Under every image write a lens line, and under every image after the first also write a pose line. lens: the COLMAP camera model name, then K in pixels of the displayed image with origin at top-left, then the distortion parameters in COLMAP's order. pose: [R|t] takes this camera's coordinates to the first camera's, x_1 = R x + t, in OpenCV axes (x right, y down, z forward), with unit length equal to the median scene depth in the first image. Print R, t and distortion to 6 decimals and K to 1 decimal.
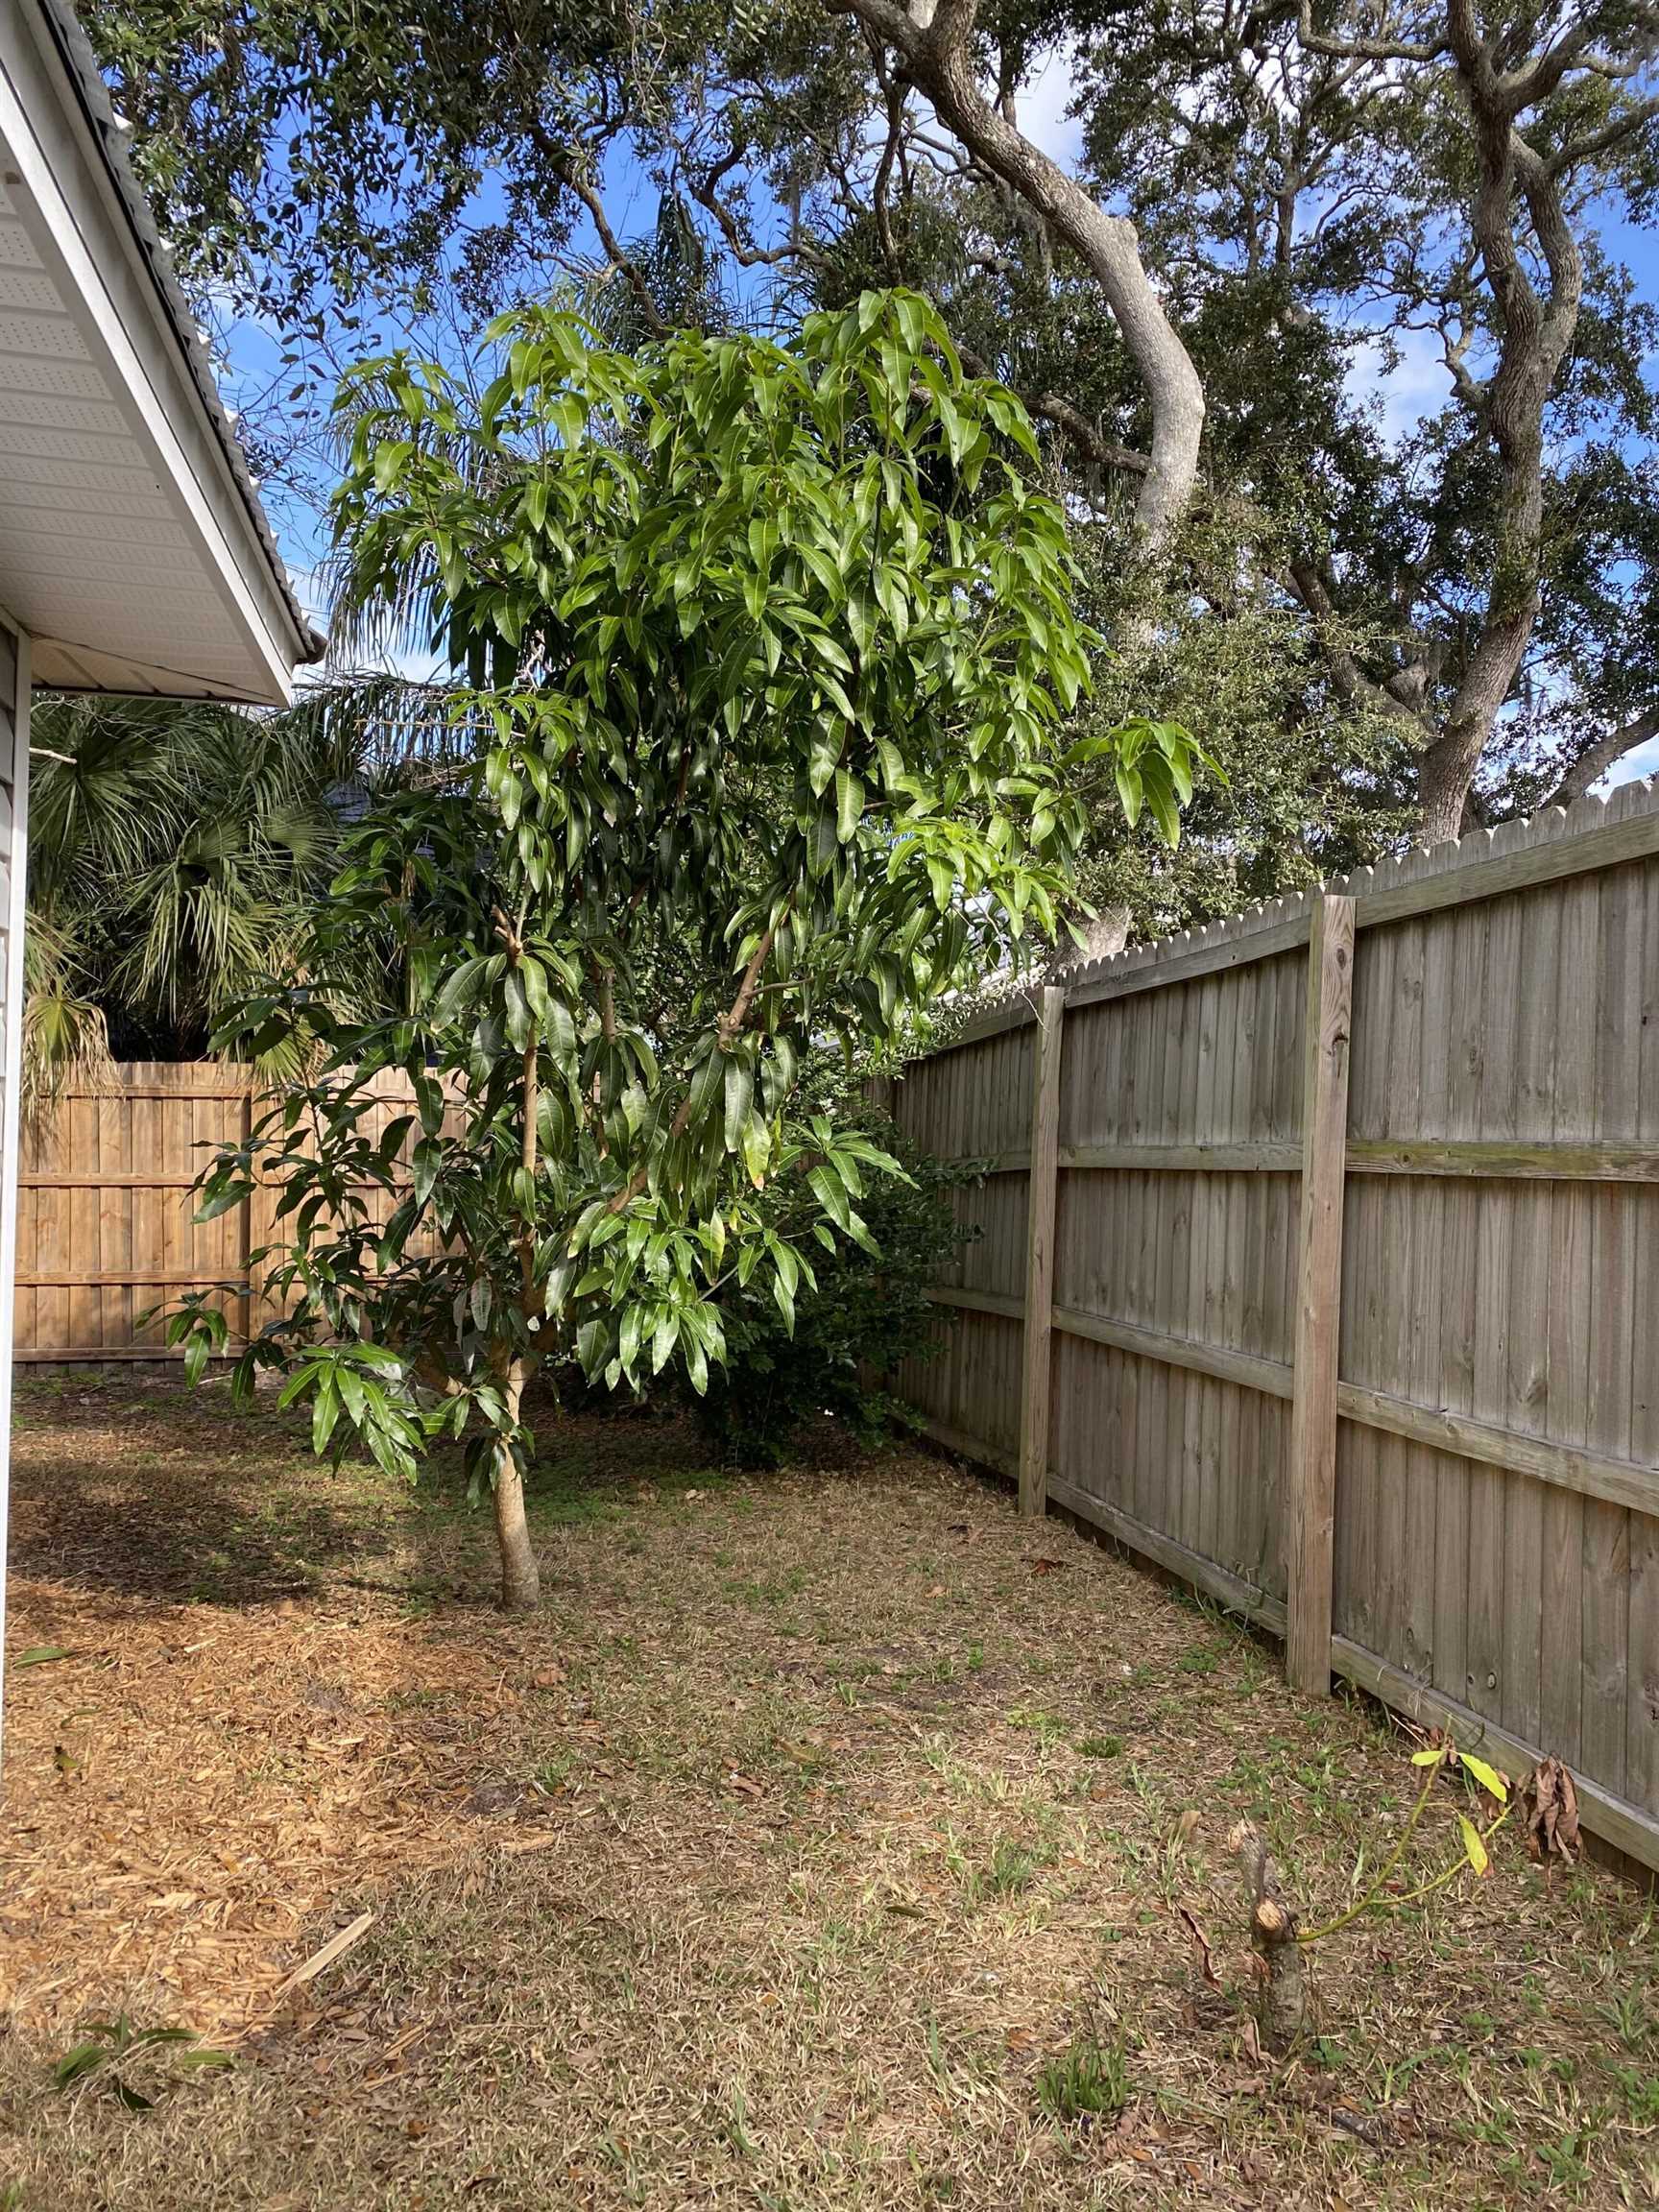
lens RADIAL K [[1715.3, 0, 829.5], [0, 1715.3, 1106.0], [0, 0, 1]] dist [0.031073, -0.006775]
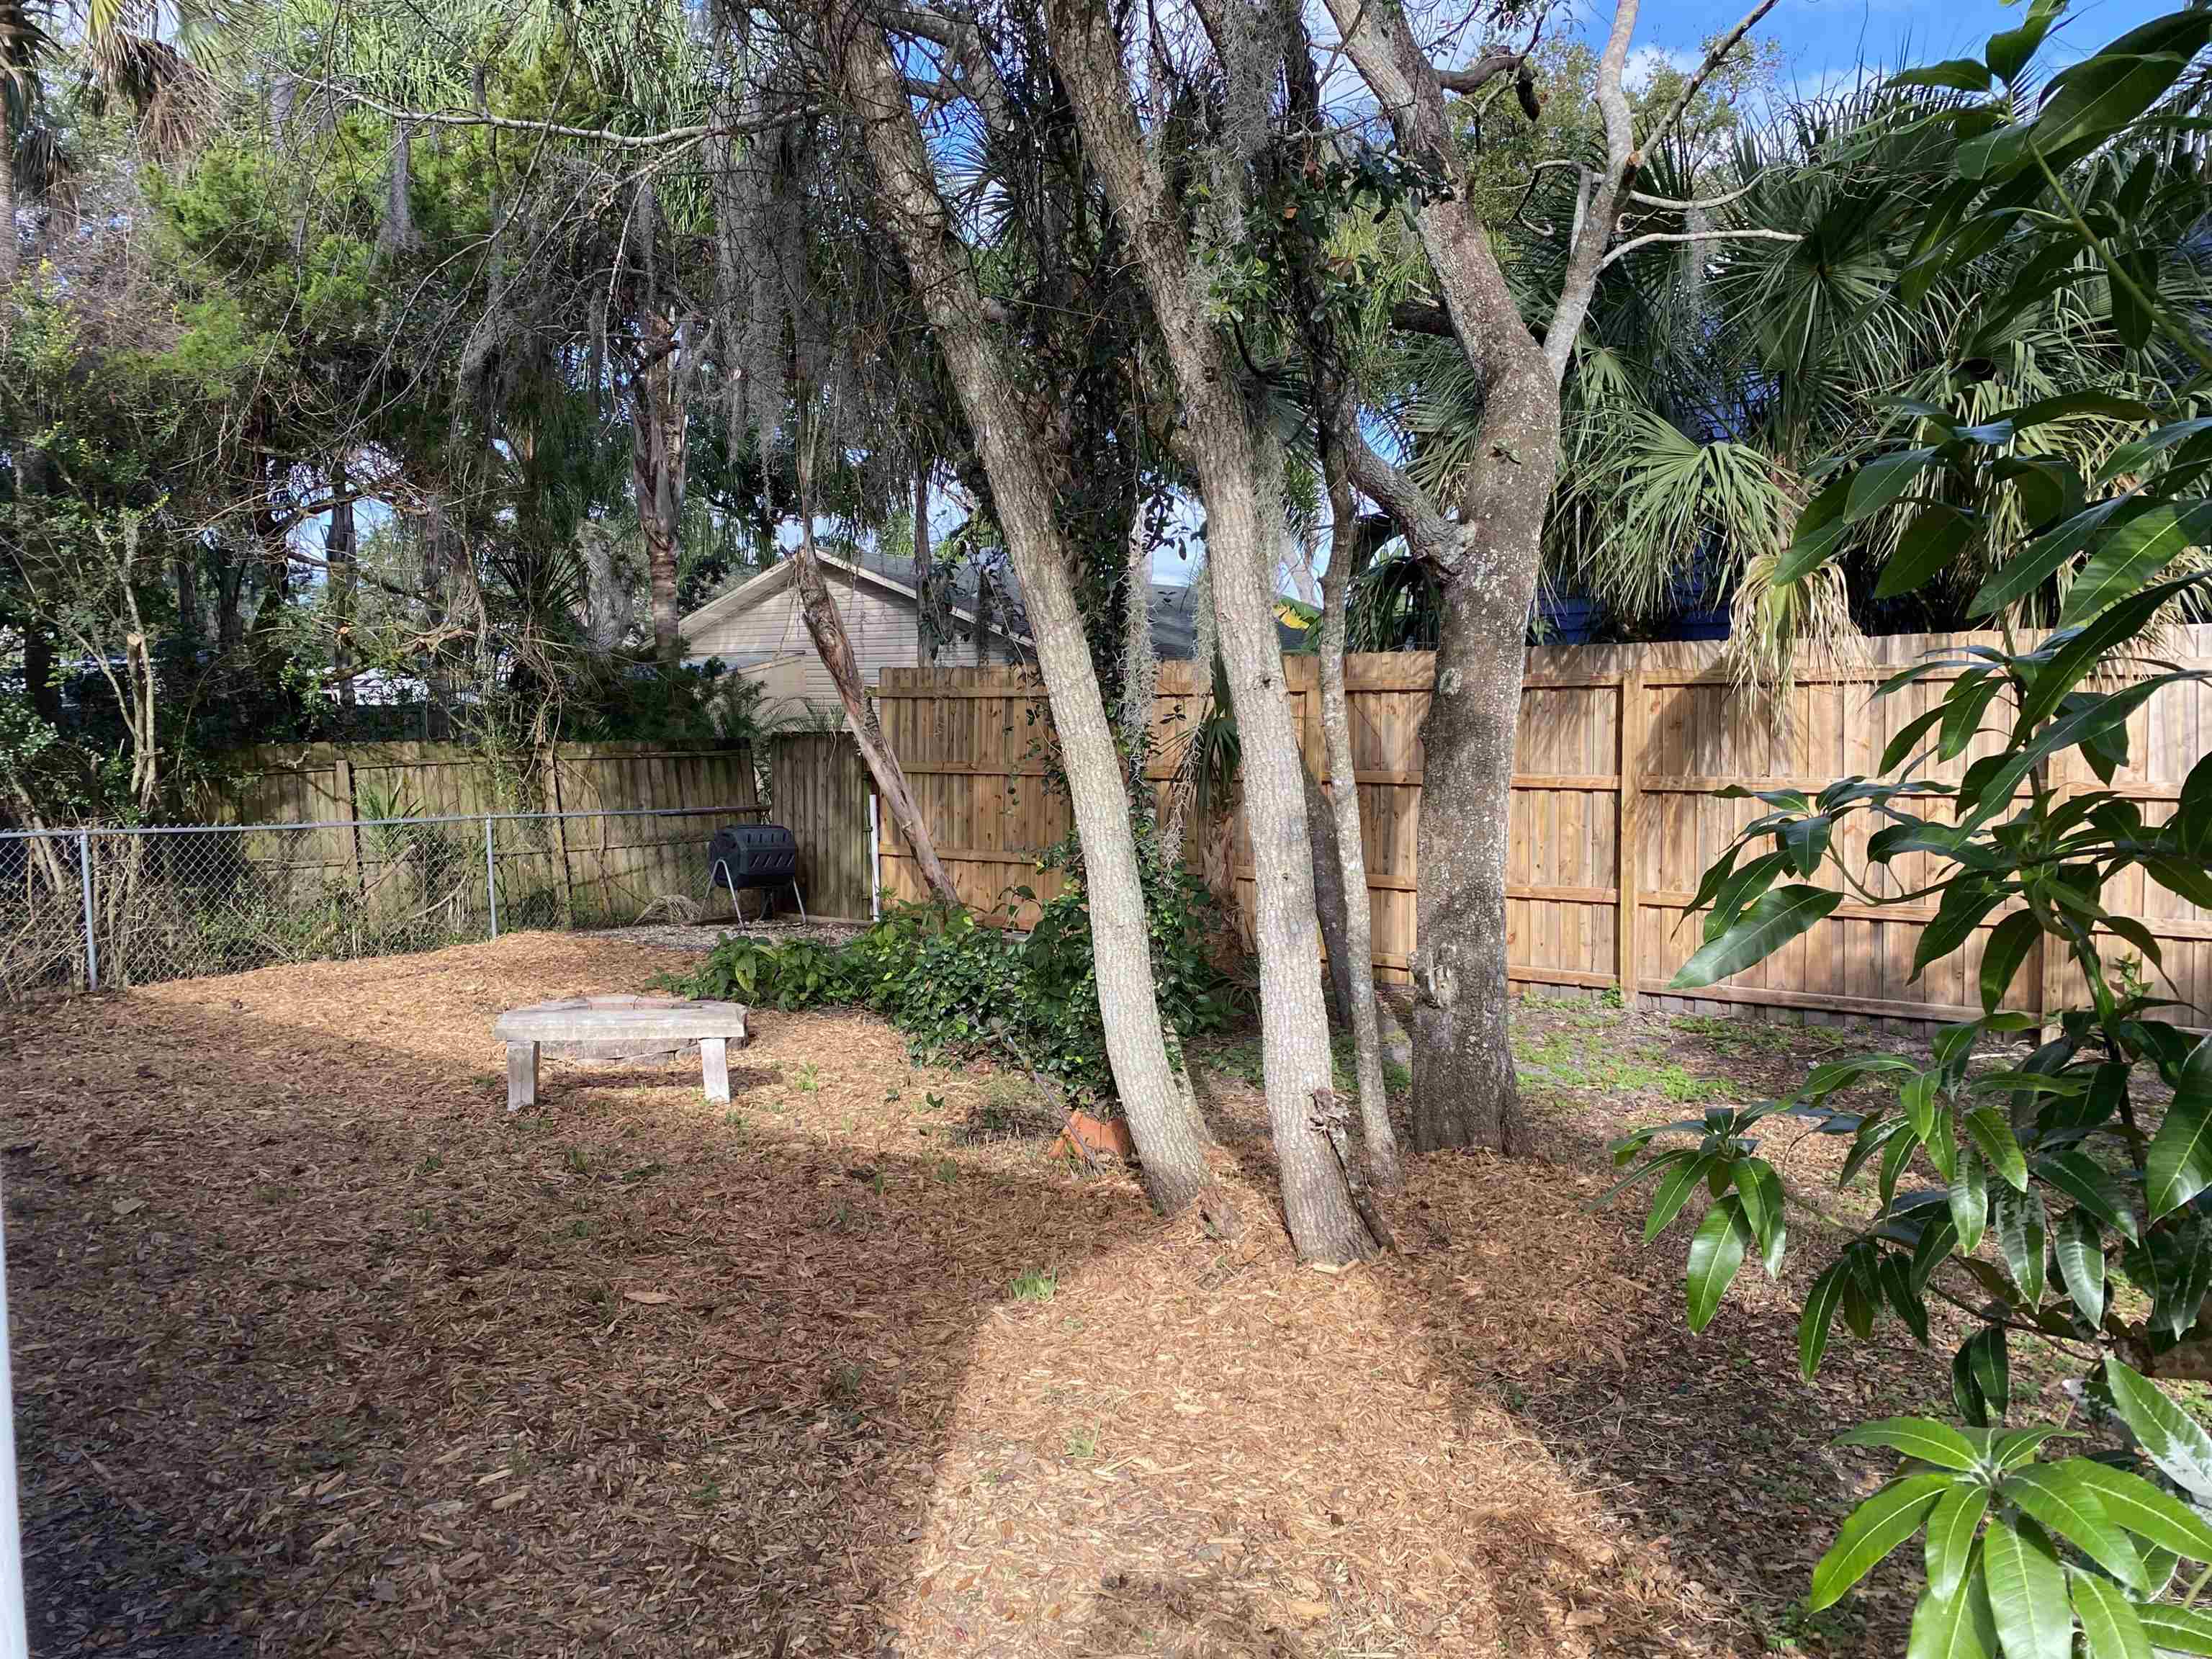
lens RADIAL K [[1715.3, 0, 1105.9], [0, 1715.3, 854.0], [0, 0, 1]] dist [0.031073, -0.006775]
pose [[0.661431, 0.041474, -0.748858, -0.052704], [0.030183, 0.996189, 0.081831, -0.001279], [0.749398, -0.076728, 0.657659, 0.224564]]
